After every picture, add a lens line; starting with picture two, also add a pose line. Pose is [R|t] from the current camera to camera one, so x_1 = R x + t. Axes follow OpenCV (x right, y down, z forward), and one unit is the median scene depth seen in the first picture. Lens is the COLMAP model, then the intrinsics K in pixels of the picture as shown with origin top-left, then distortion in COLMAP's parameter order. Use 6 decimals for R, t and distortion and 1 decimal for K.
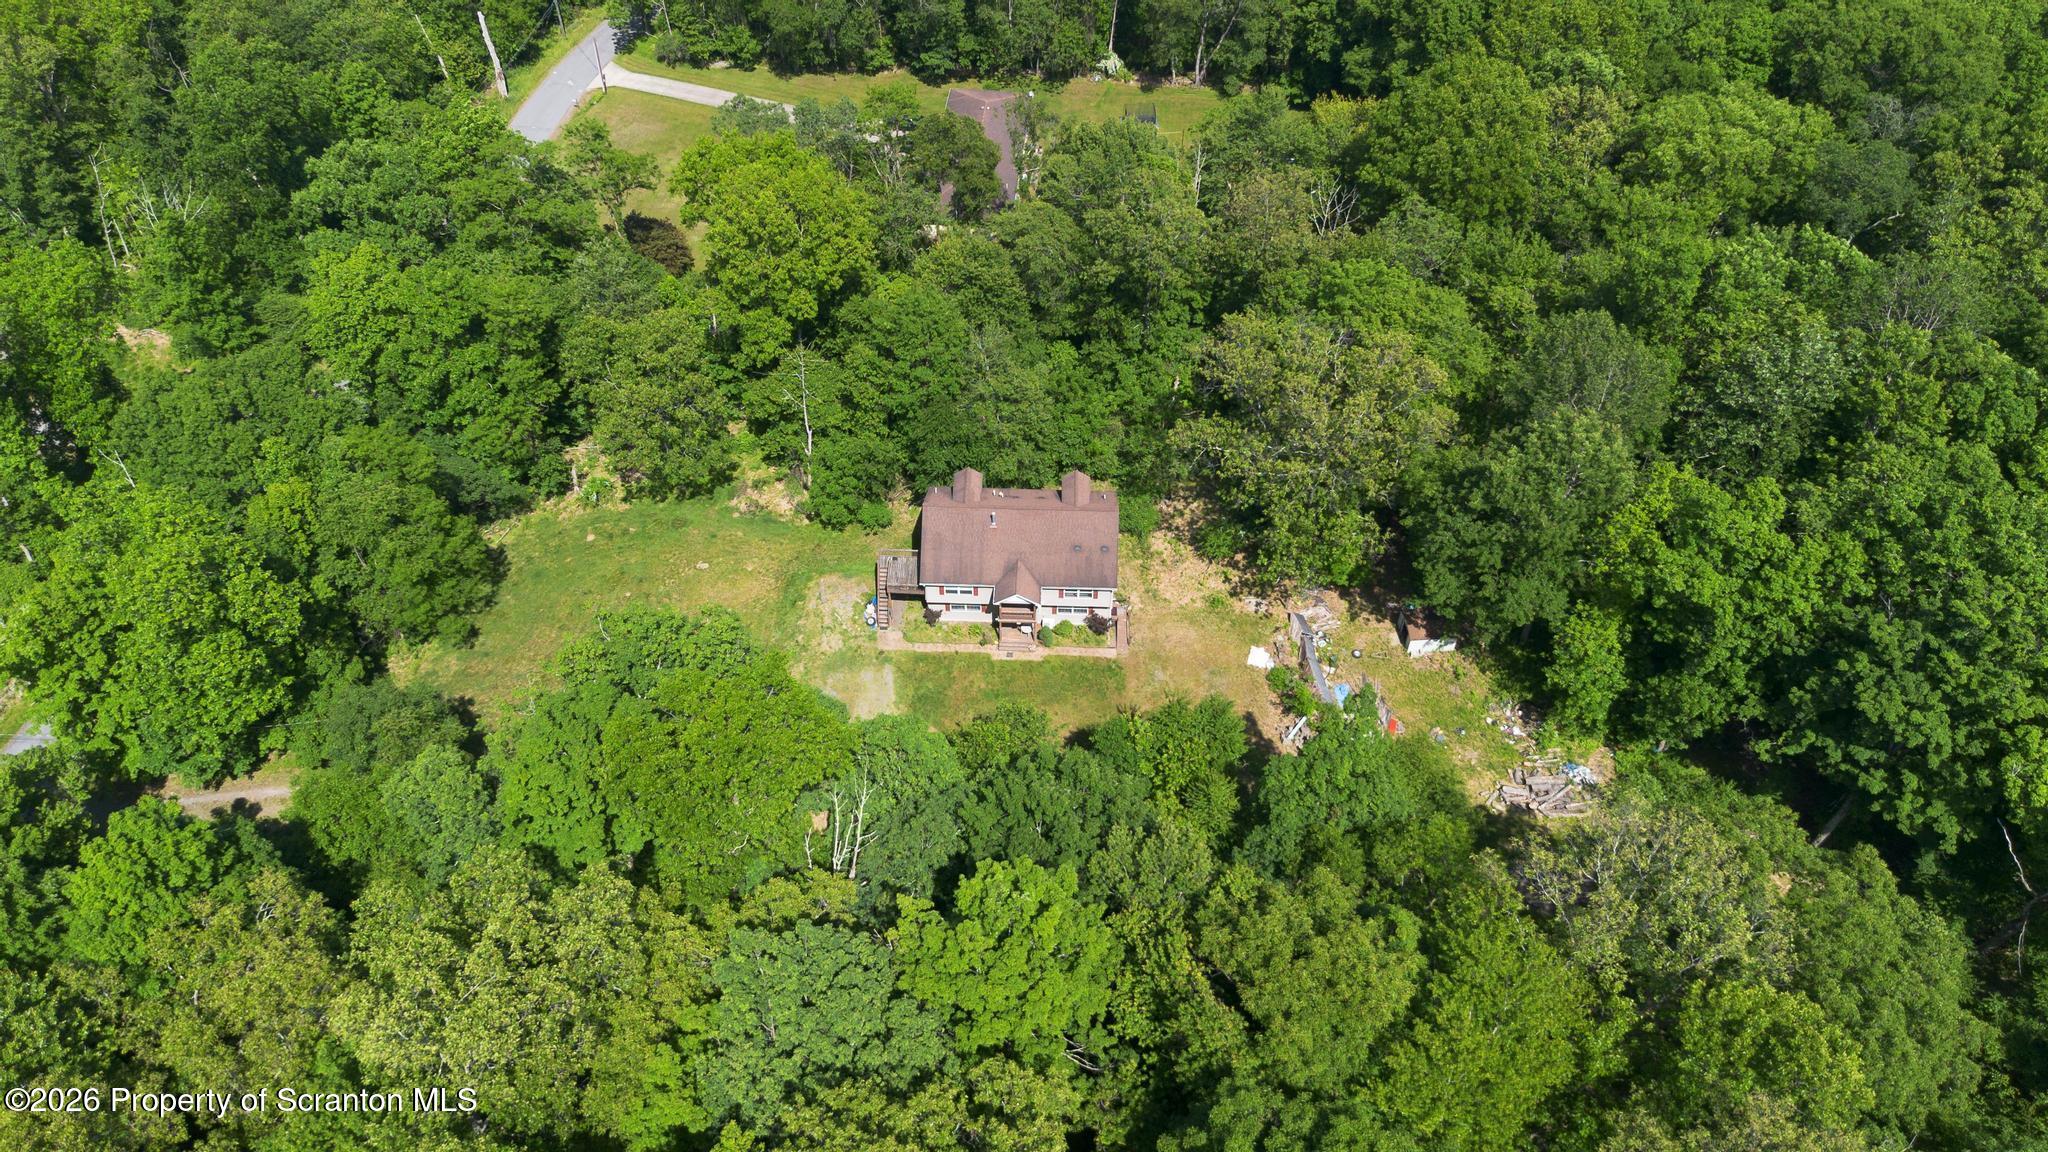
lens RADIAL K [[1420.4, 0, 1024.0], [0, 1420.4, 576.0], [0, 0, 1]] dist [-0.000614, -0.019520]
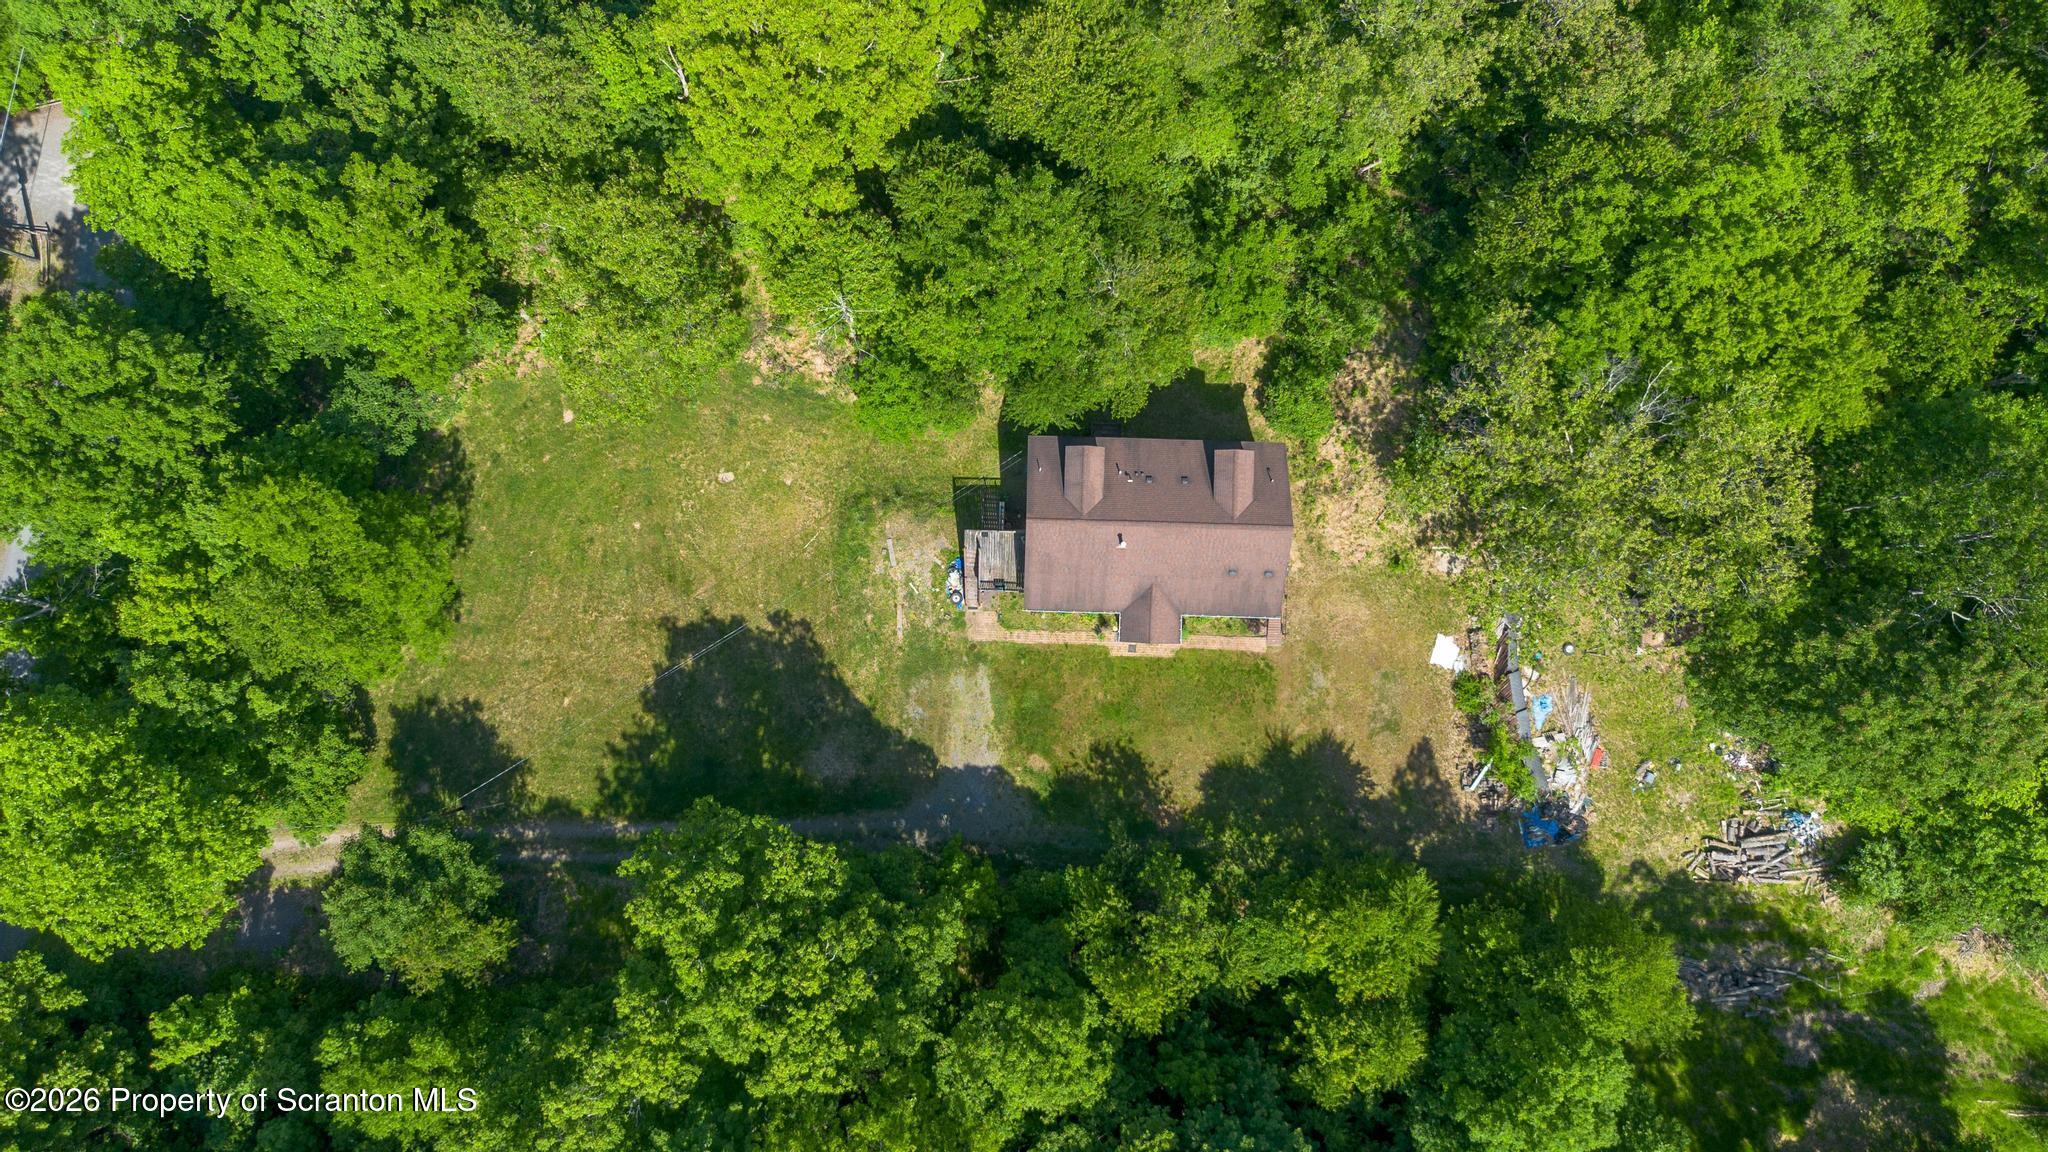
lens RADIAL K [[1420.4, 0, 1024.0], [0, 1420.4, 576.0], [0, 0, 1]] dist [-0.000614, -0.019520]
pose [[0.999948, -0.001918, -0.010039, -0.061423], [0.007908, 0.767417, 0.641100, -0.474006], [0.006474, -0.641146, 0.767392, 0.400079]]
